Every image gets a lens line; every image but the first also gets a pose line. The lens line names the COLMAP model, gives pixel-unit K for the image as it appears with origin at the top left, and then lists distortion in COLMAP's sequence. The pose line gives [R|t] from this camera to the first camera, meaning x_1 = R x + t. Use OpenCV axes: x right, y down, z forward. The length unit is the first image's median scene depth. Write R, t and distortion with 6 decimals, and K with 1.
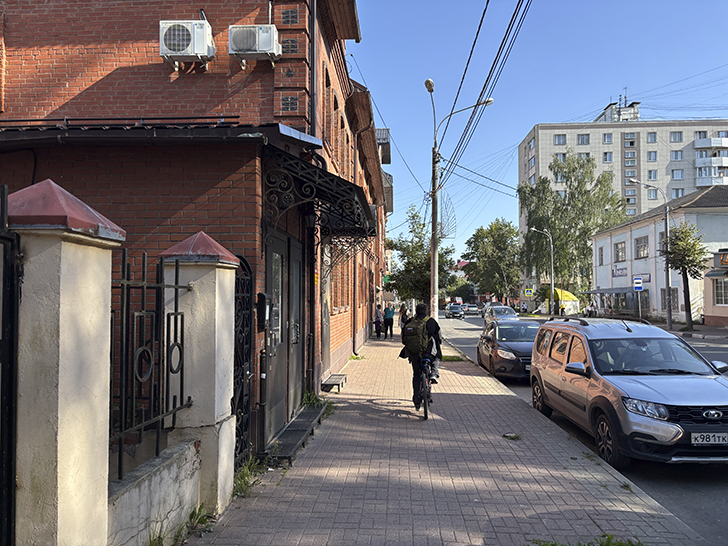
lens RADIAL K [[545.4, 0, 364.4], [0, 545.4, 274.3], [0, 0, 1]] dist [0.028678, -0.018267]
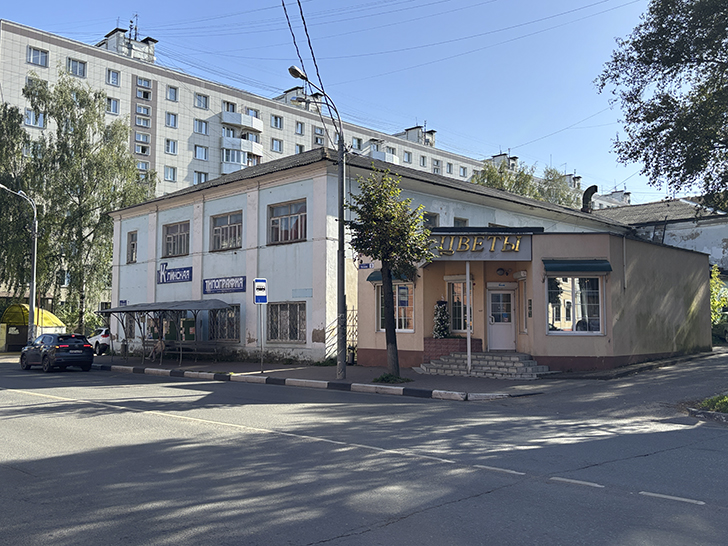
lens RADIAL K [[674.4, 0, 364.7], [0, 674.4, 272.2], [0, 0, 1]] dist [0.013633, 0.000000]
pose [[0.643345, 0.063393, 0.762947, 0.038587], [-0.035682, 0.997966, -0.052832, 0.015272], [-0.764744, 0.006766, 0.644299, 0.261564]]
